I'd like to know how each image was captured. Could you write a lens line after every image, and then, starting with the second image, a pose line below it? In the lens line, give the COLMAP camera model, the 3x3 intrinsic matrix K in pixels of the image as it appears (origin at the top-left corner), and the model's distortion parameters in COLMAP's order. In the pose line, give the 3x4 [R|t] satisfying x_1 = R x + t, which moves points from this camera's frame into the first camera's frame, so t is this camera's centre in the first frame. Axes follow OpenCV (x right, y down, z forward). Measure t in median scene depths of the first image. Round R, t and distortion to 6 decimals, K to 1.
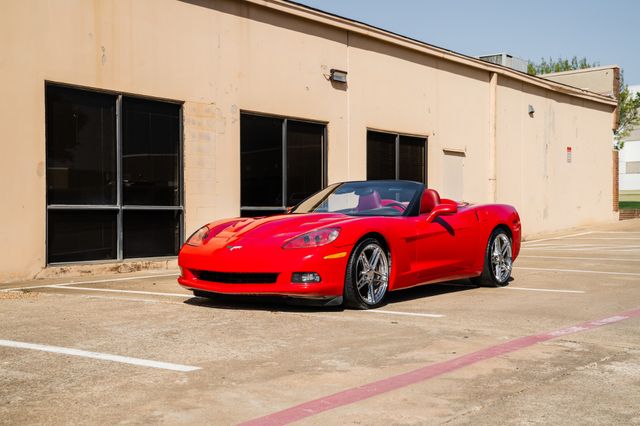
lens RADIAL K [[875.8, 0, 305.8], [0, 875.8, 212.9], [0, 0, 1]] dist [0.138367, 0.020952]
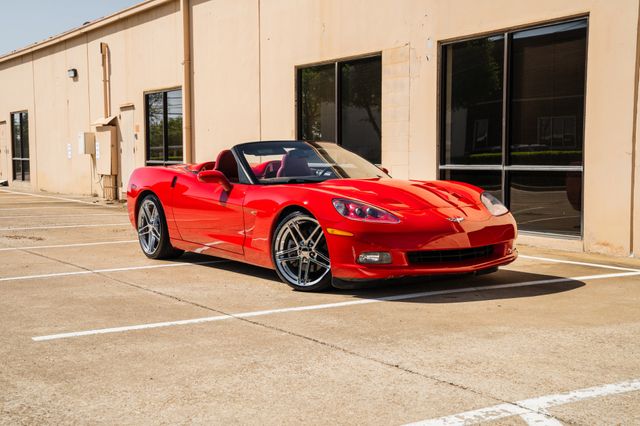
lens RADIAL K [[844.2, 0, 320.8], [0, 844.2, 213.0], [0, 0, 1]] dist [0.153747, 0.012772]
pose [[-0.334387, 0.042230, -0.941489, 0.788394], [-0.020421, 0.998436, 0.052037, -0.001871], [0.942214, 0.036627, -0.333002, 1.337359]]
